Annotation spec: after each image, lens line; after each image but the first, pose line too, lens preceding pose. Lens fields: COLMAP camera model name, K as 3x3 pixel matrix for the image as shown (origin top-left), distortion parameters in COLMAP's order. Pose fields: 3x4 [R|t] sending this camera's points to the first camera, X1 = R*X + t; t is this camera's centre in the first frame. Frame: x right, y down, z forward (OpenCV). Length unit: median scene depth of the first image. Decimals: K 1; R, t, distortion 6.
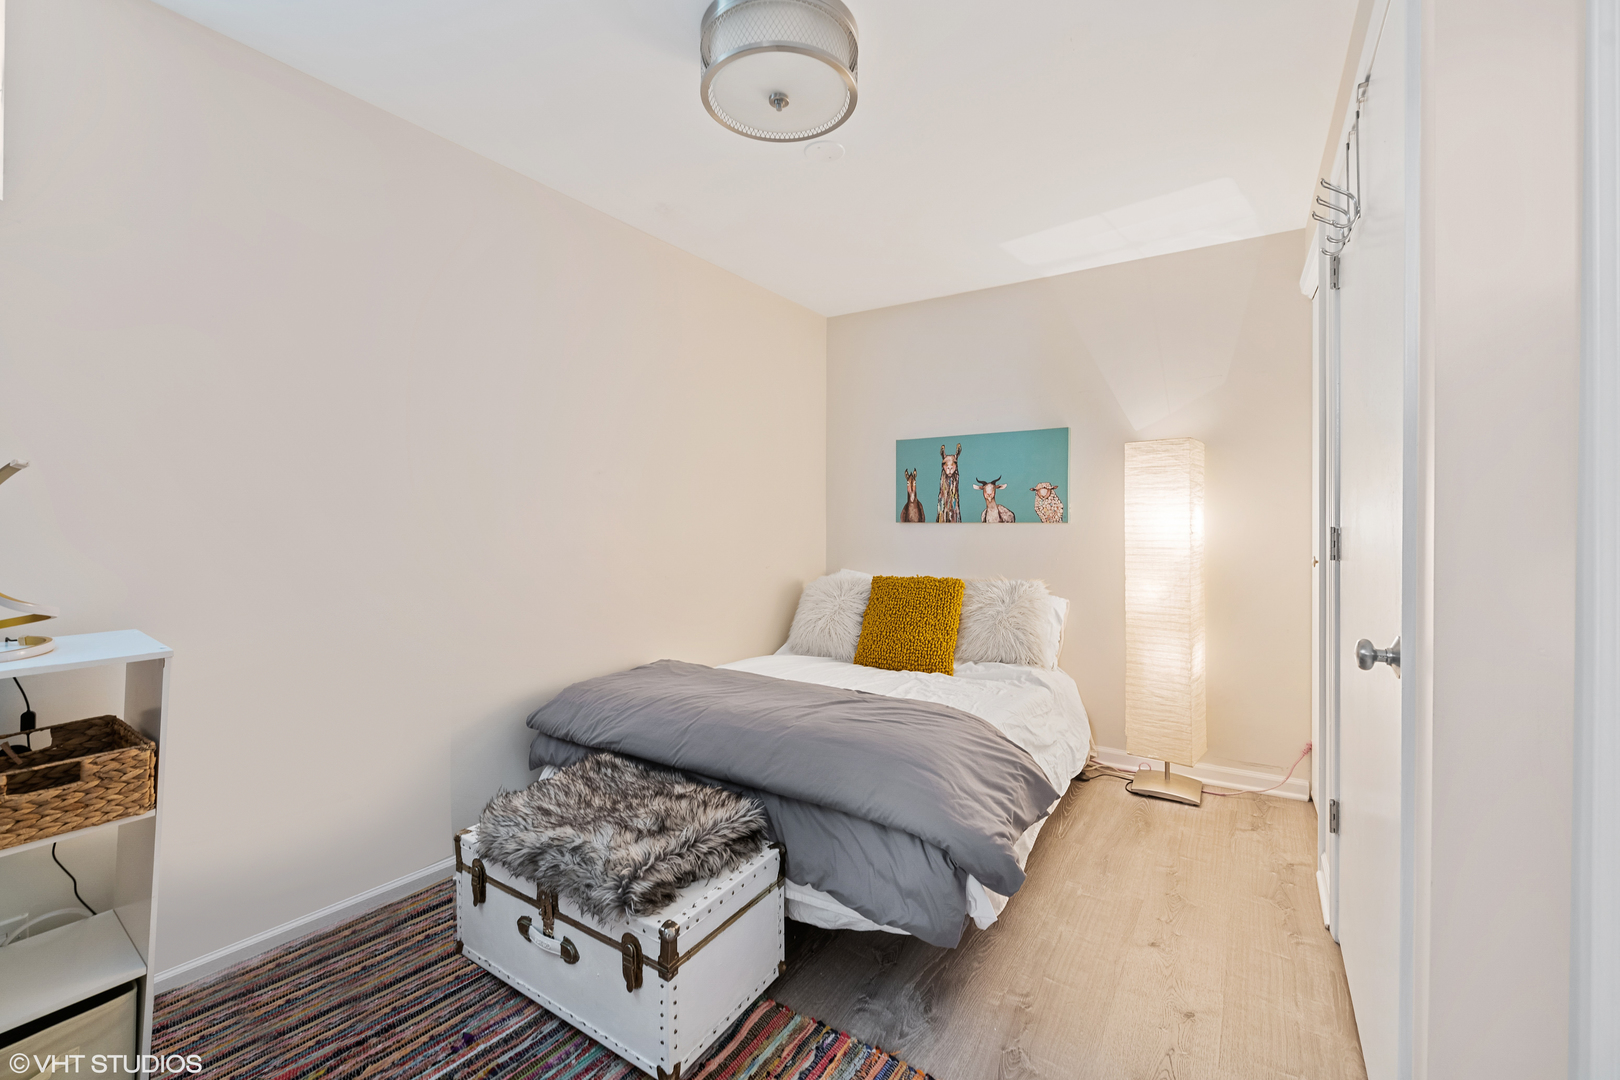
lens RADIAL K [[669.8, 0, 813.6], [0, 669.8, 528.5], [0, 0, 1]] dist [0.003905, -0.001831]
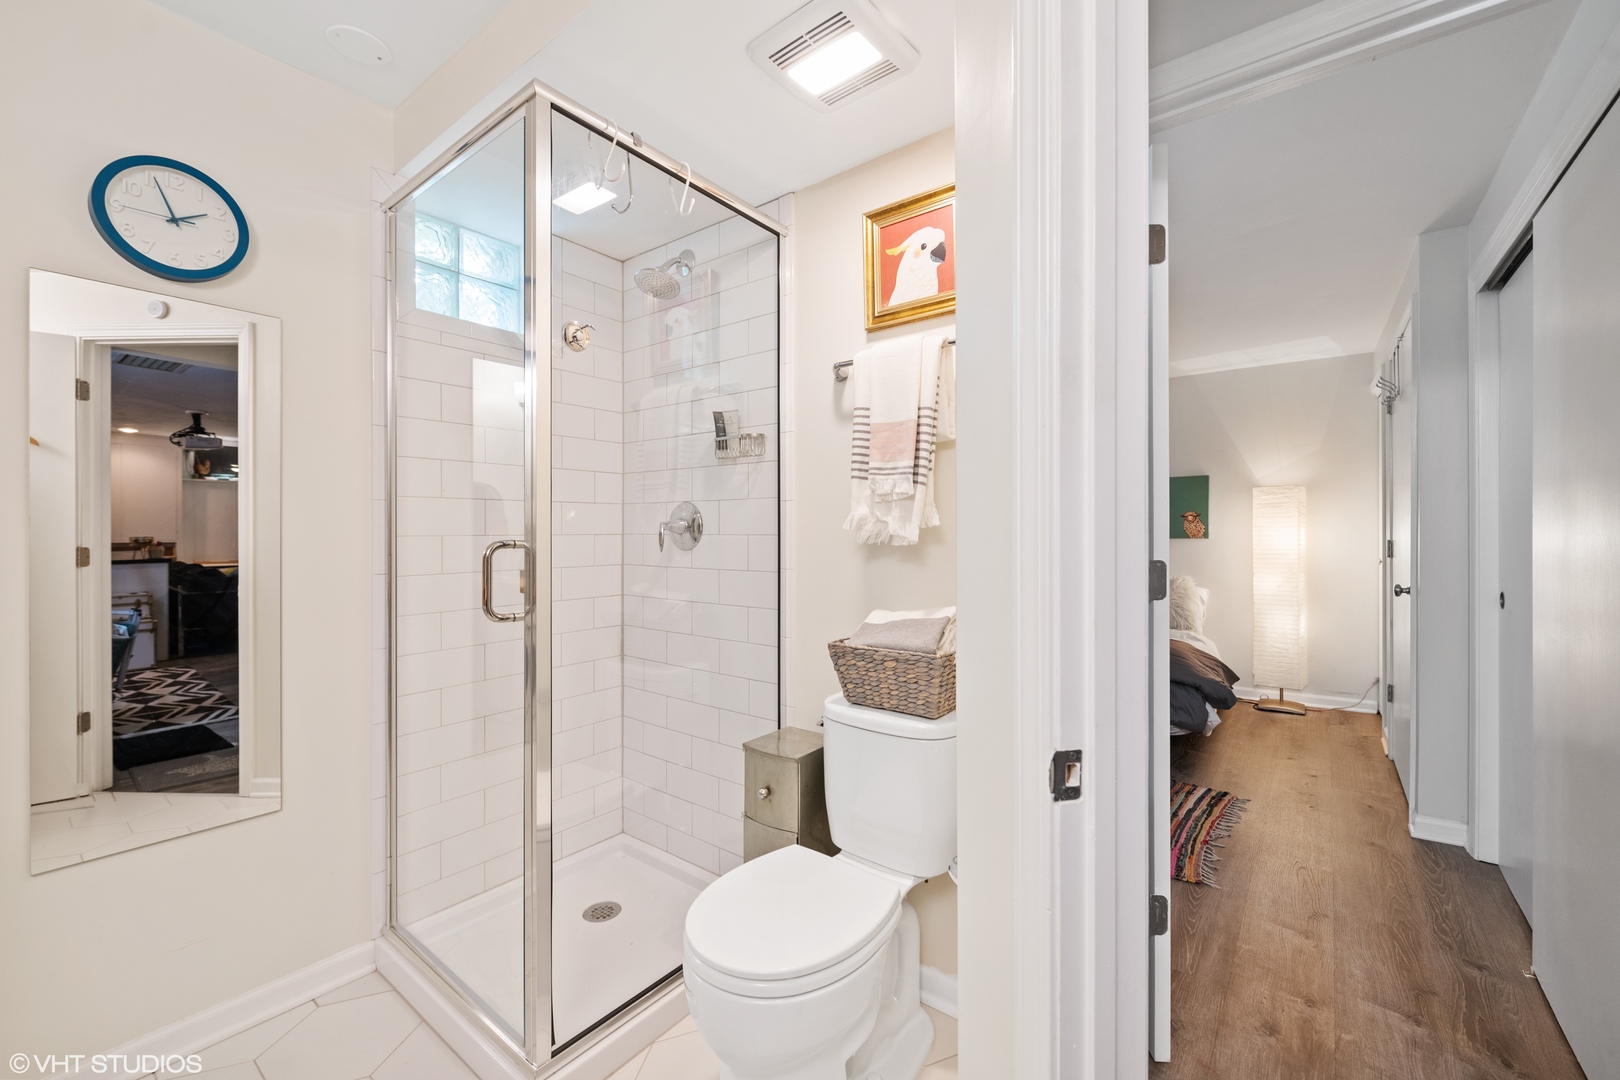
lens RADIAL K [[669.8, 0, 804.3], [0, 669.8, 545.3], [0, 0, 1]] dist [0.003905, -0.001831]
pose [[0.997198, -0.003618, -0.074719, -0.484244], [0.003721, 0.999992, 0.001237, 0.002212], [0.074714, -0.001511, 0.997204, -0.671371]]
